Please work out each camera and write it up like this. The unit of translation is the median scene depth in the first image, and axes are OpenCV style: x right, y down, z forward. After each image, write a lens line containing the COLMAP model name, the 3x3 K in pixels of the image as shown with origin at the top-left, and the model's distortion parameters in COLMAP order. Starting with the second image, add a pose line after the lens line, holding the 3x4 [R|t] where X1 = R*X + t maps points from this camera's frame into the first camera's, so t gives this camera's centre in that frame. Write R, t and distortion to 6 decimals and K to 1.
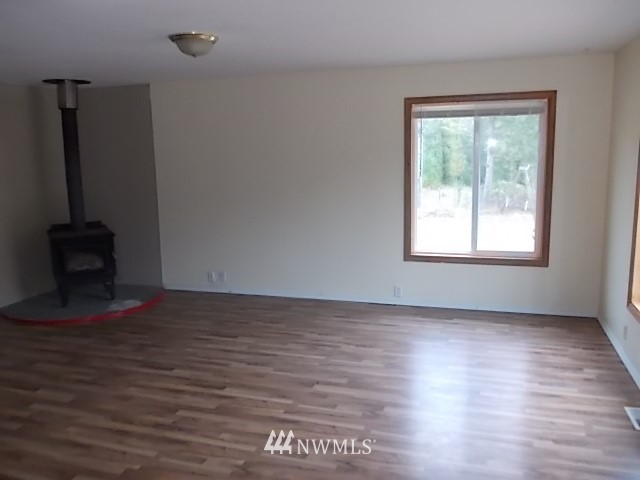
lens RADIAL K [[535.5, 0, 313.5], [0, 535.5, 241.2], [0, 0, 1]] dist [-0.013557, -0.008668]
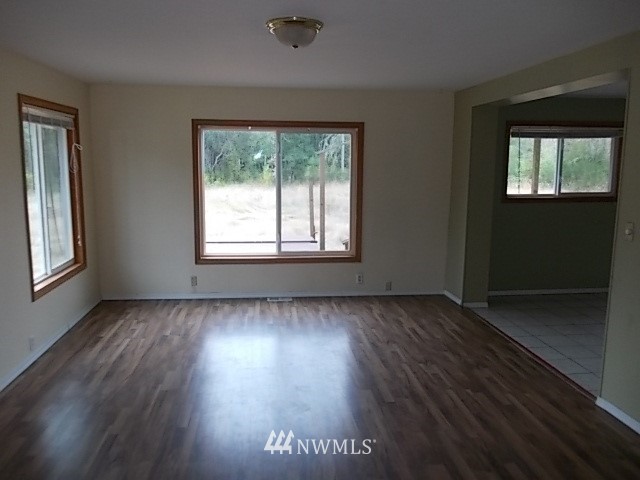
lens RADIAL K [[535.5, 0, 313.5], [0, 535.5, 241.2], [0, 0, 1]] dist [-0.013557, -0.008668]
pose [[-0.403051, -0.119315, 0.907366, -1.078249], [0.148568, 0.969783, 0.193516, -0.215843], [-0.903038, 0.212802, -0.373146, 1.406438]]
